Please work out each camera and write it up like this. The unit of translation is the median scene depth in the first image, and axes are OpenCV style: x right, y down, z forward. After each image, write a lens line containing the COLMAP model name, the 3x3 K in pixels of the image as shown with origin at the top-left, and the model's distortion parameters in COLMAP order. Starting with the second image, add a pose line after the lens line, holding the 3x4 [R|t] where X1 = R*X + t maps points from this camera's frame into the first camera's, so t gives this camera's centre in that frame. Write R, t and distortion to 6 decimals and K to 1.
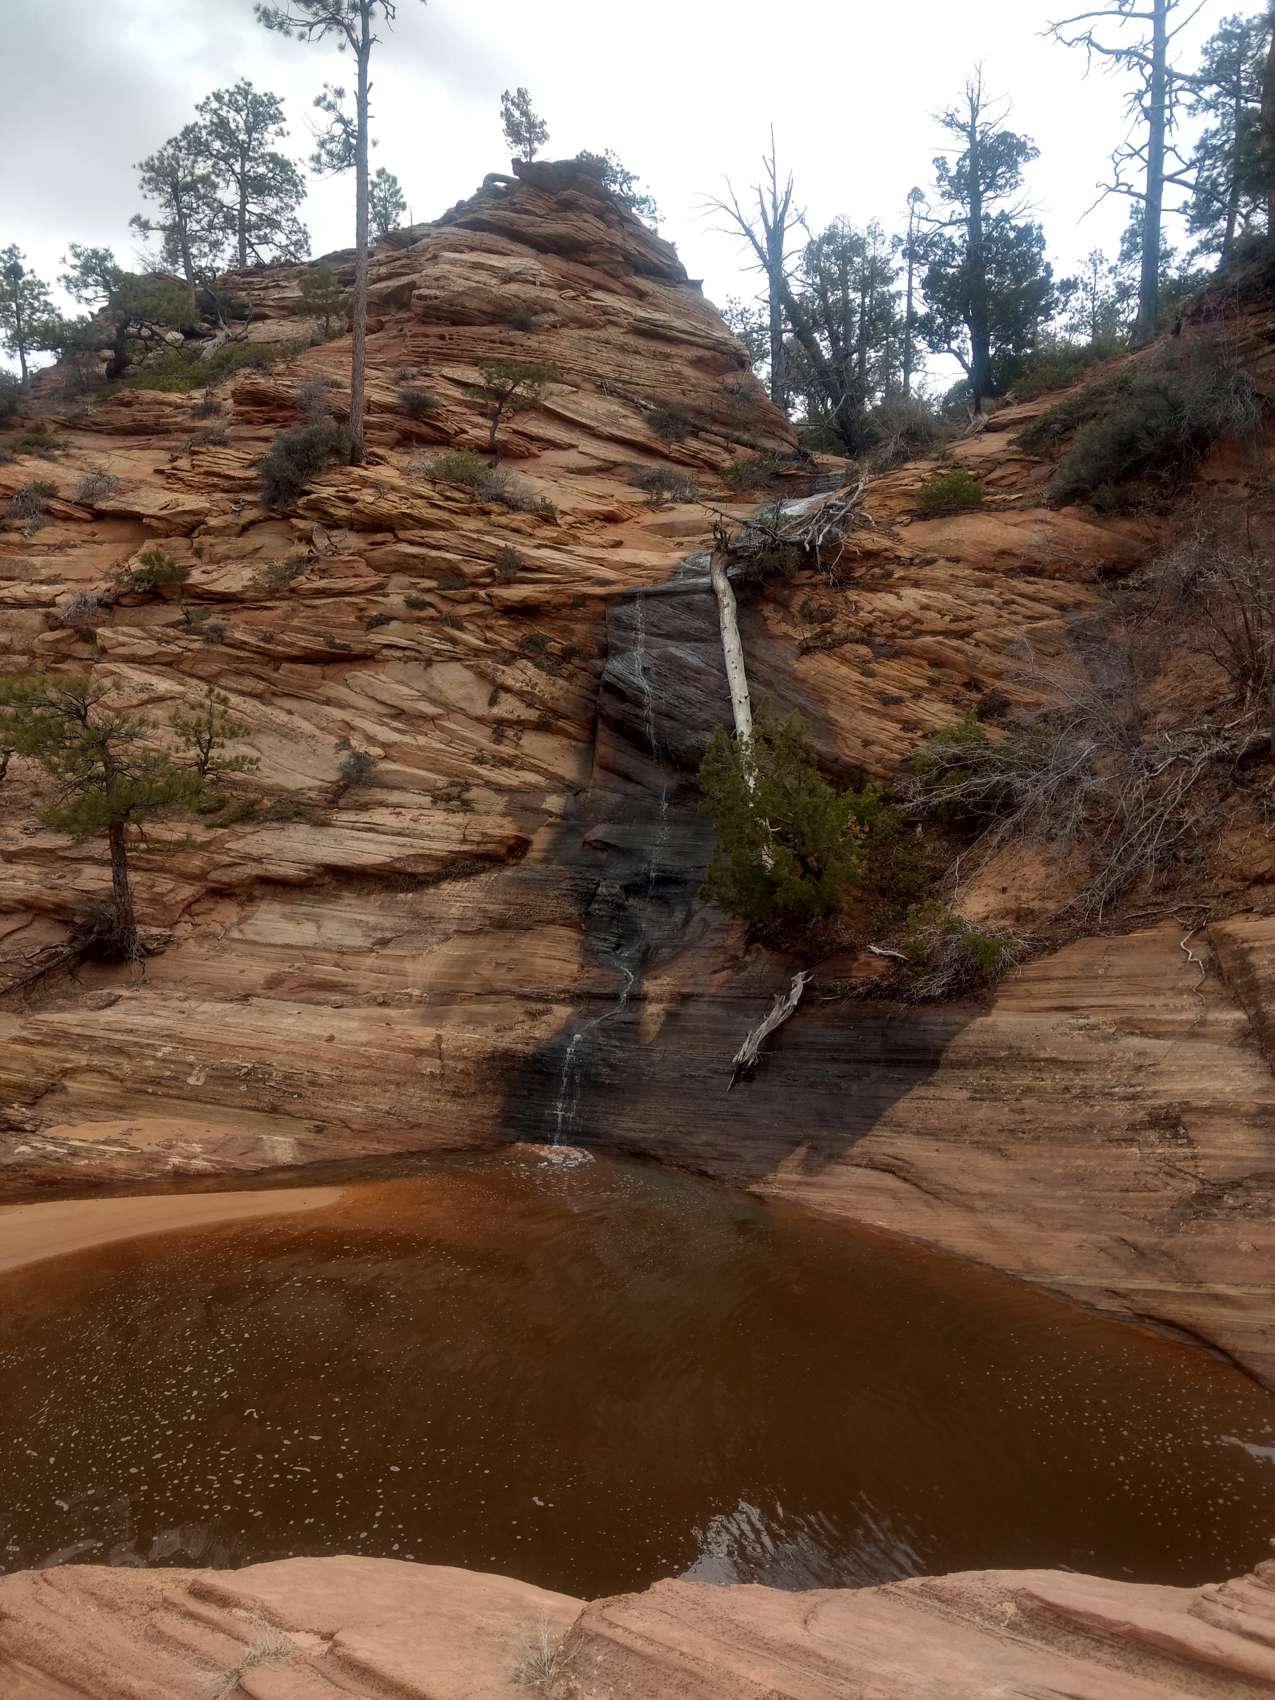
lens RADIAL K [[1271.7, 0, 640.3], [0, 1271.7, 881.1], [0, 0, 1]] dist [0.081465, -0.183317]
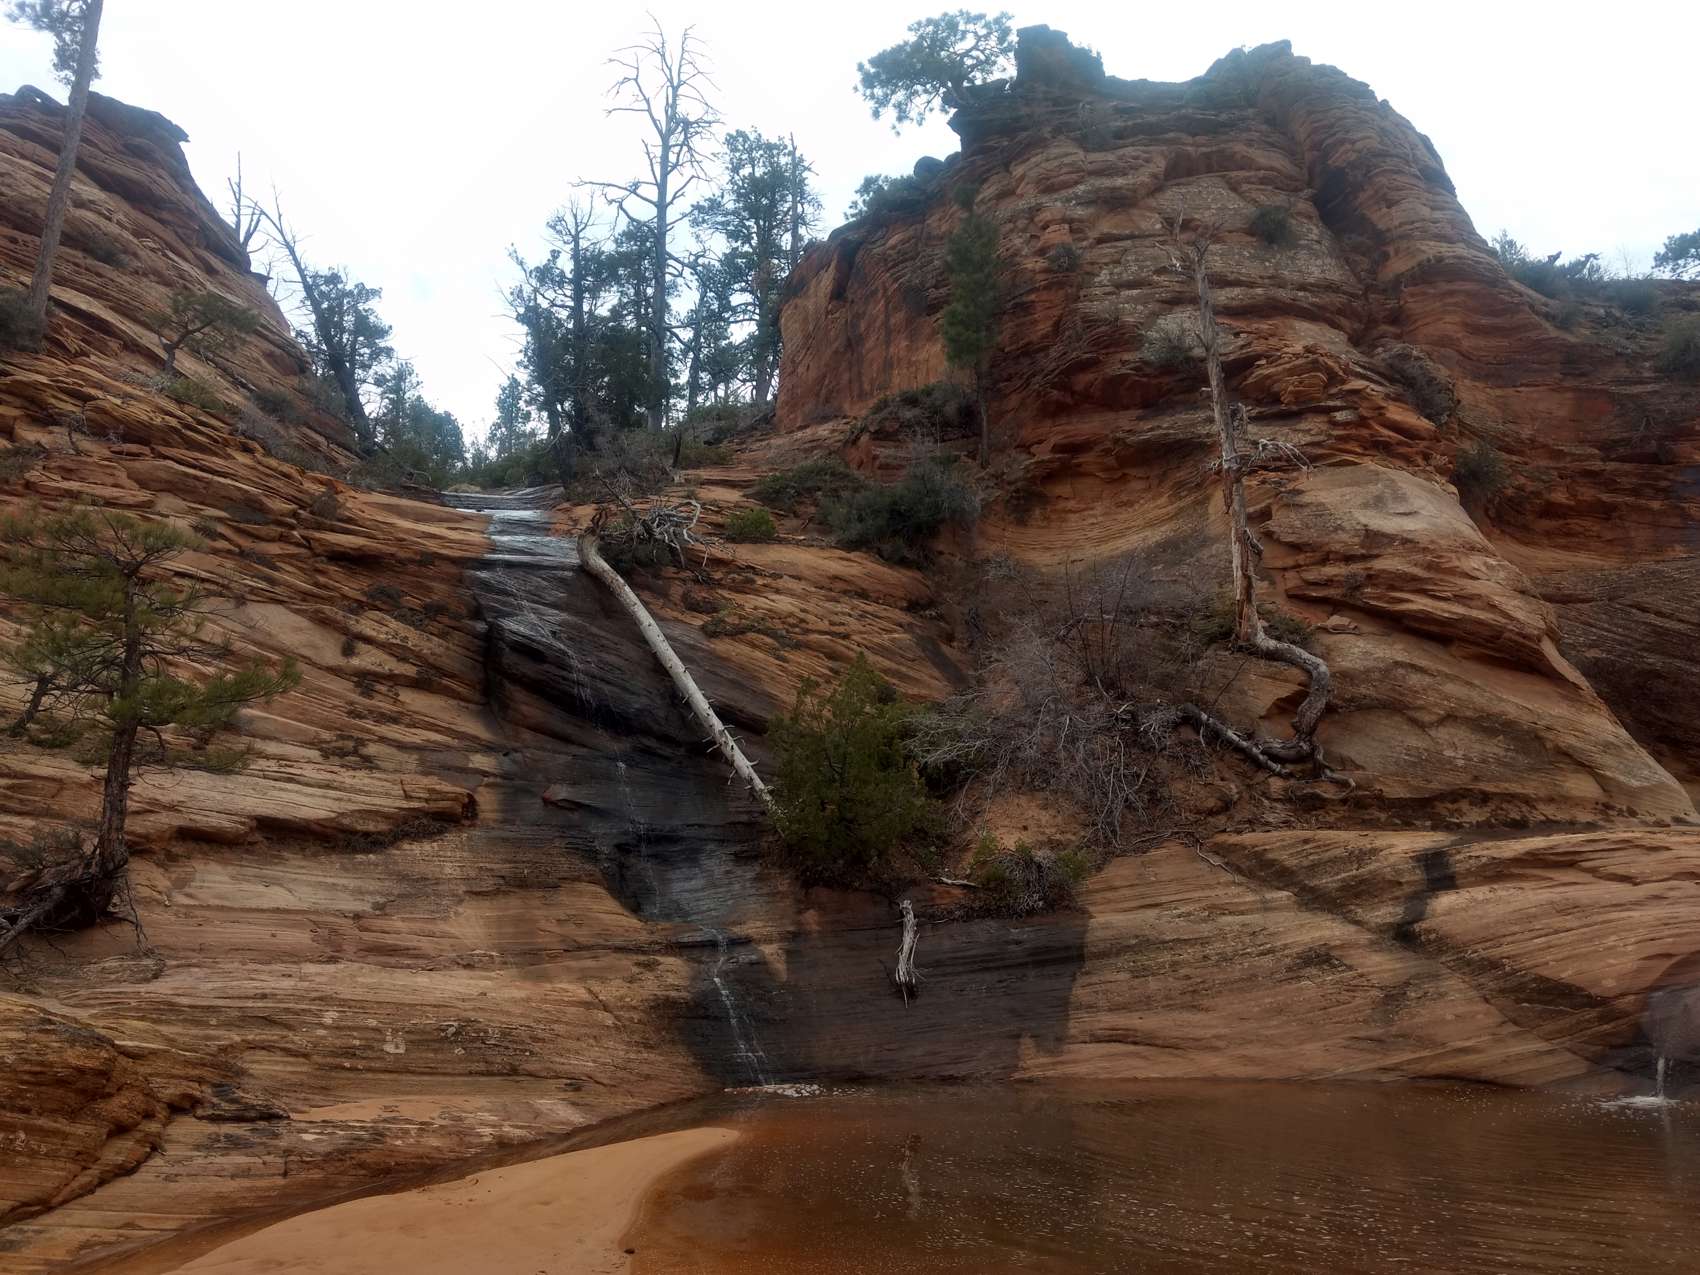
lens RADIAL K [[1316.4, 0, 843.3], [0, 1316.4, 629.0], [0, 0, 1]] dist [0.004165, 0.059110]
pose [[0.717278, 0.132682, 0.684038, -0.506170], [0.053670, 0.968266, -0.244092, 0.083598], [-0.694717, 0.211794, 0.687394, 0.152240]]
